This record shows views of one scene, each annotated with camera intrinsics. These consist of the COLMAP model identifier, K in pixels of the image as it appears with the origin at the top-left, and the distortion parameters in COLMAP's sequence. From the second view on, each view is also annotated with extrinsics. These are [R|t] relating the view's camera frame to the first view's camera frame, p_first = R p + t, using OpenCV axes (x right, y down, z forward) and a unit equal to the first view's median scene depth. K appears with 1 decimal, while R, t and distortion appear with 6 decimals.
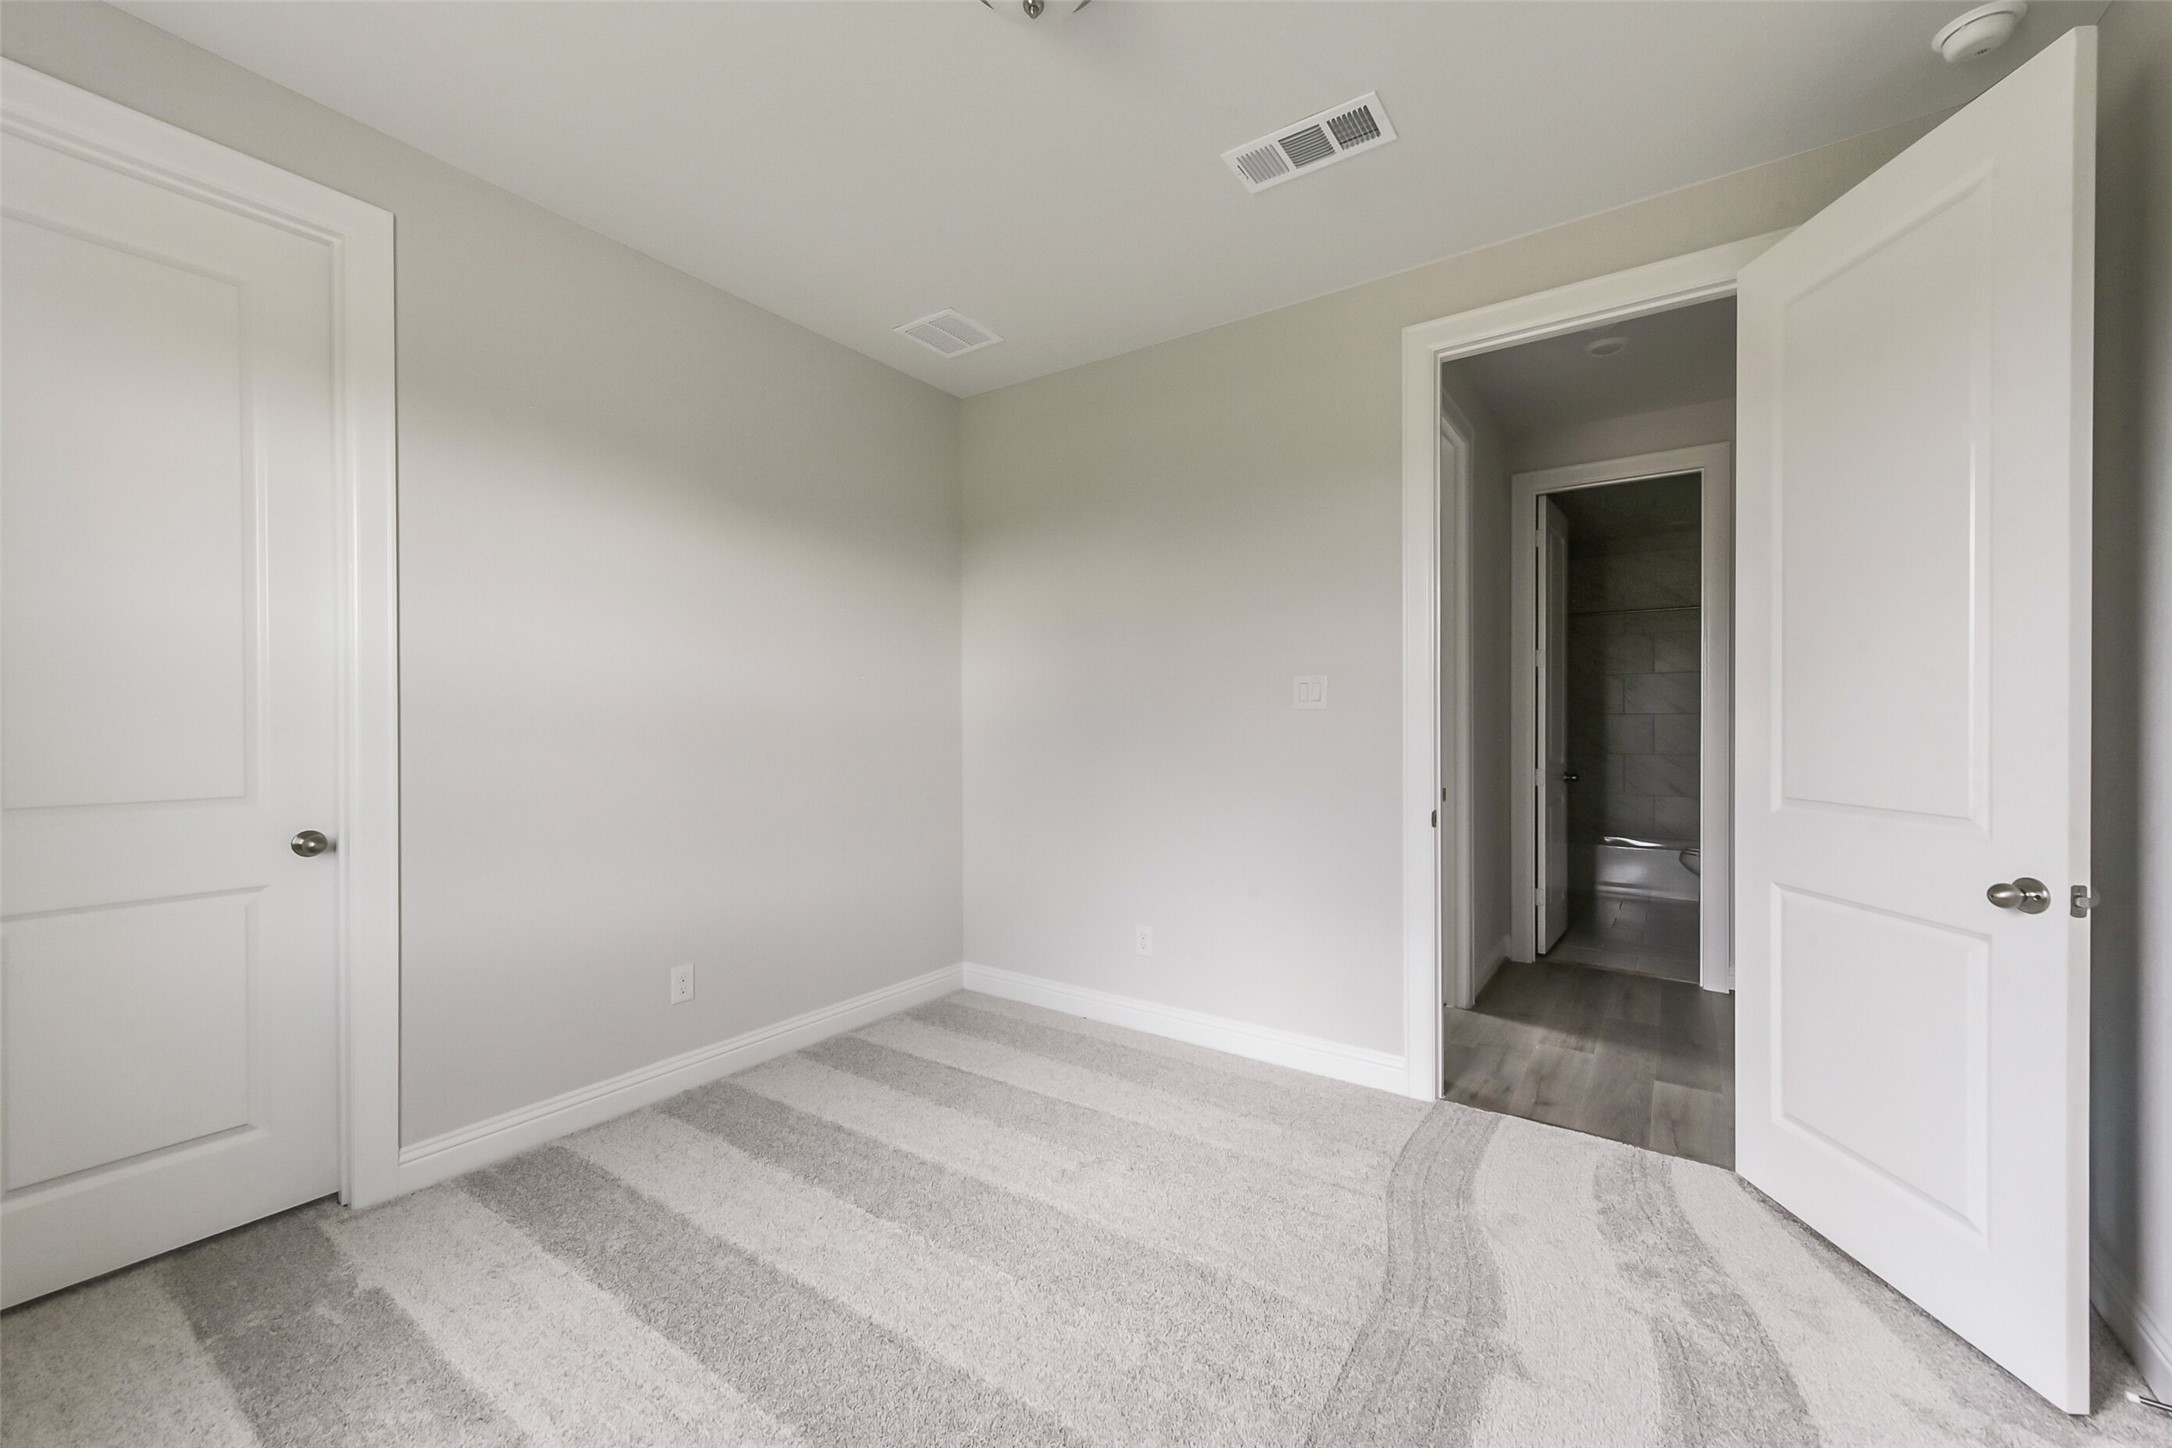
lens RADIAL K [[847.3, 0, 1087.0], [0, 847.3, 729.1], [0, 0, 1]] dist [0.001311, 0.000200]
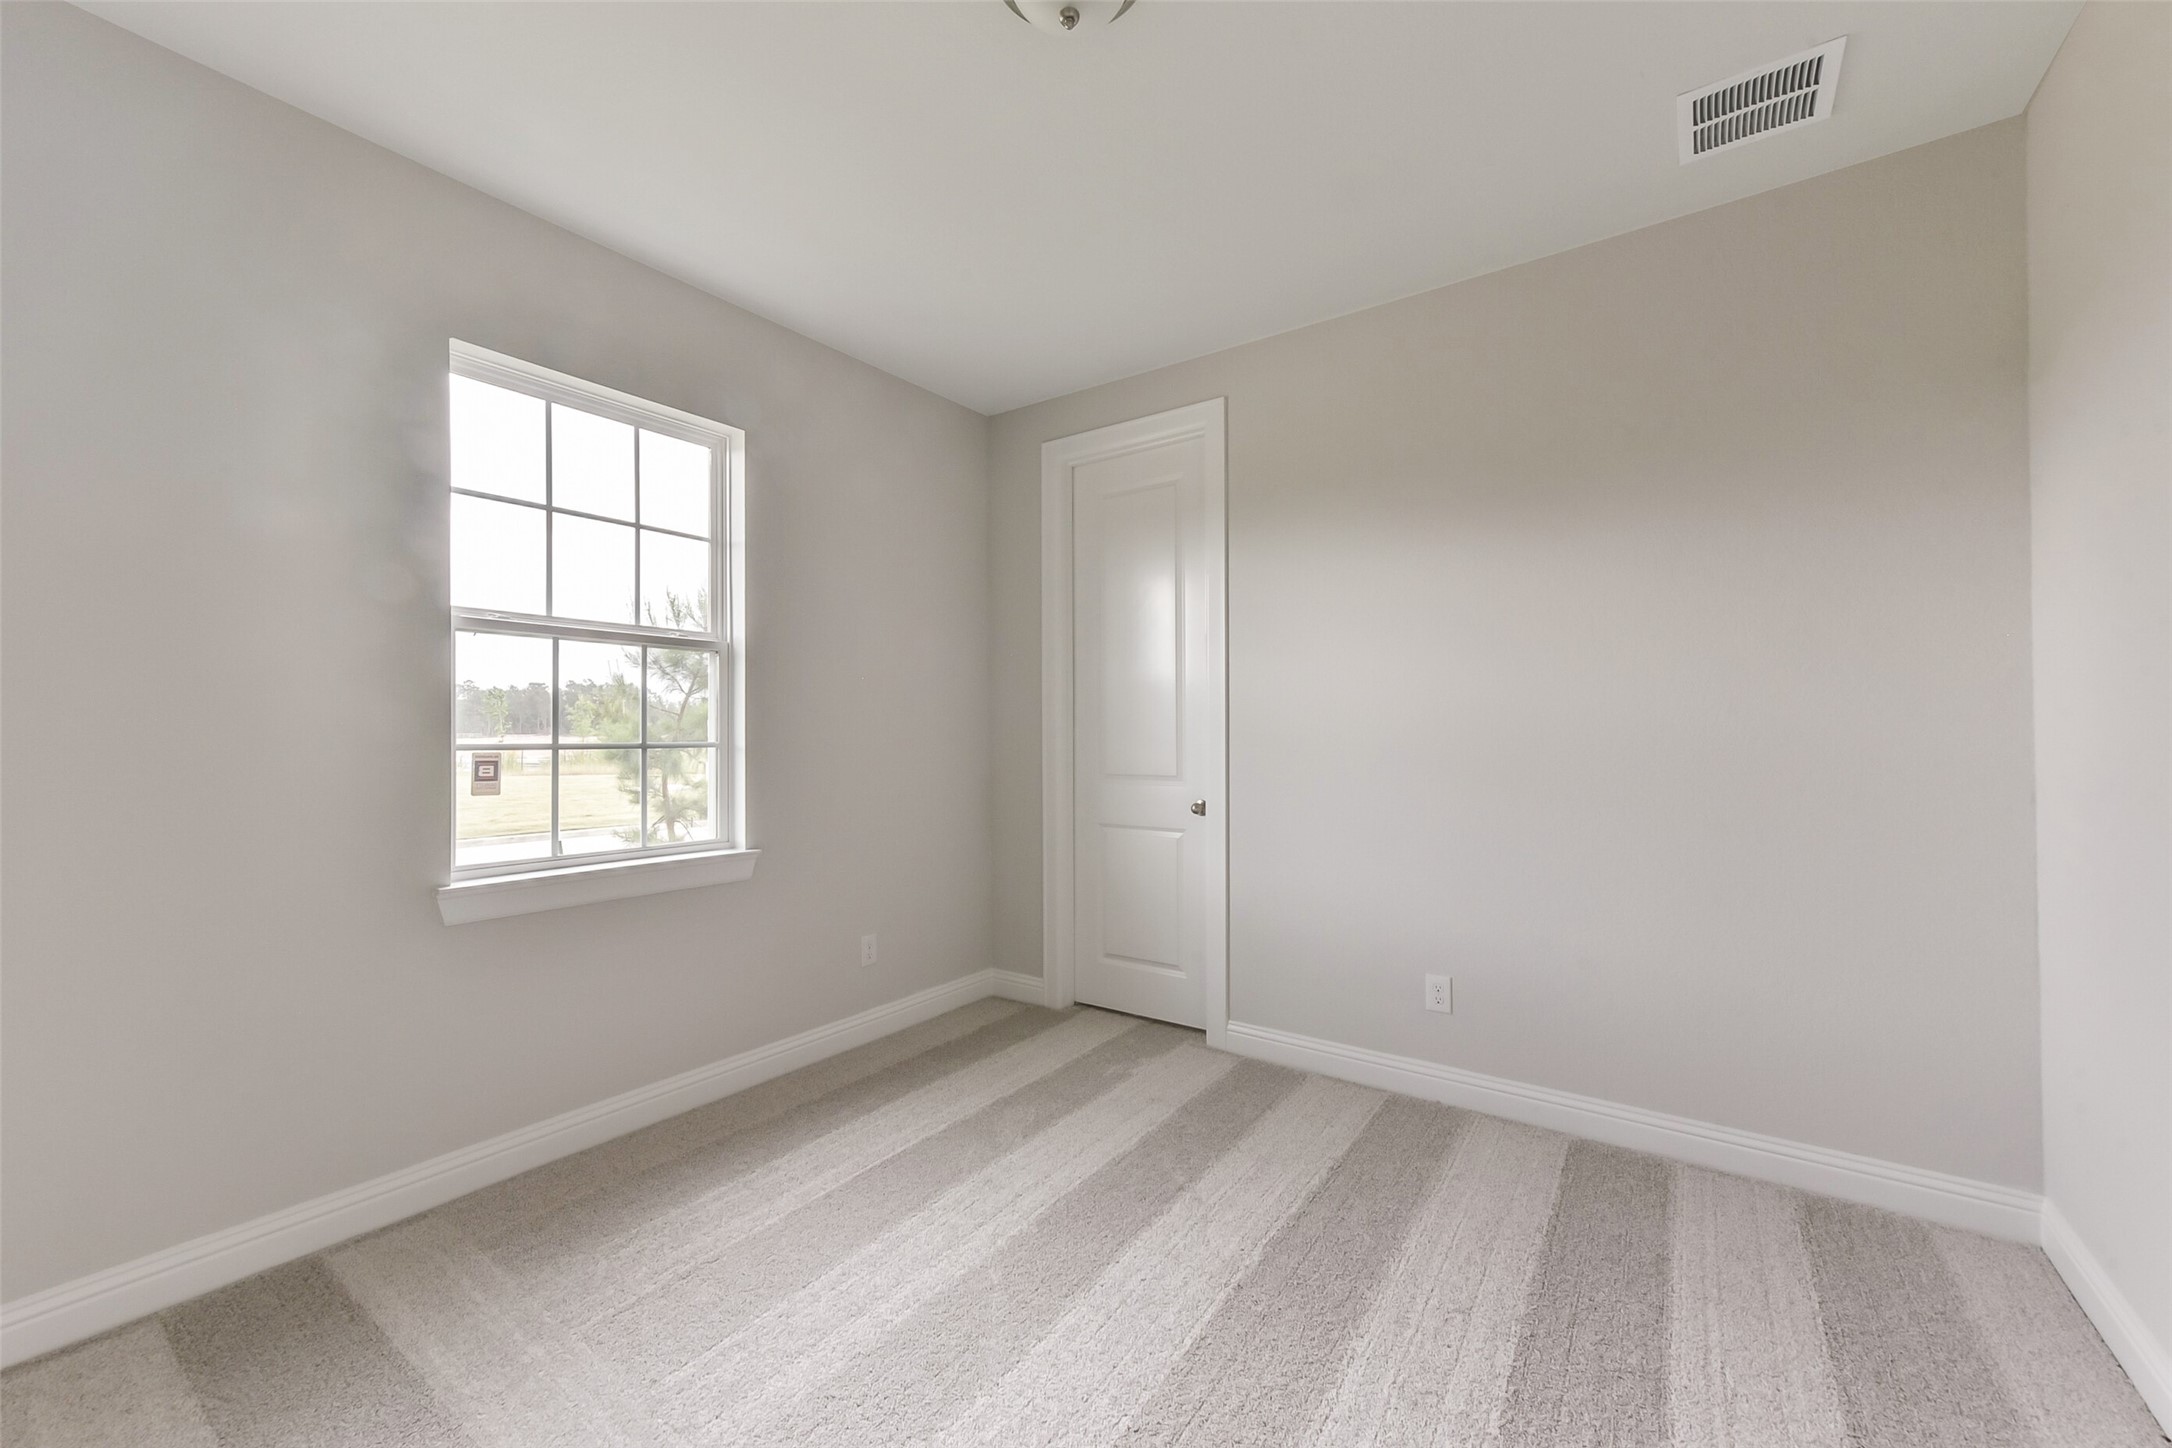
lens RADIAL K [[847.3, 0, 1087.0], [0, 847.3, 729.1], [0, 0, 1]] dist [0.001311, 0.000200]
pose [[-0.013956, -0.006284, -0.999883, 0.663769], [-0.002961, 0.999976, -0.006243, -0.005290], [0.999898, 0.002874, -0.013974, 0.749154]]
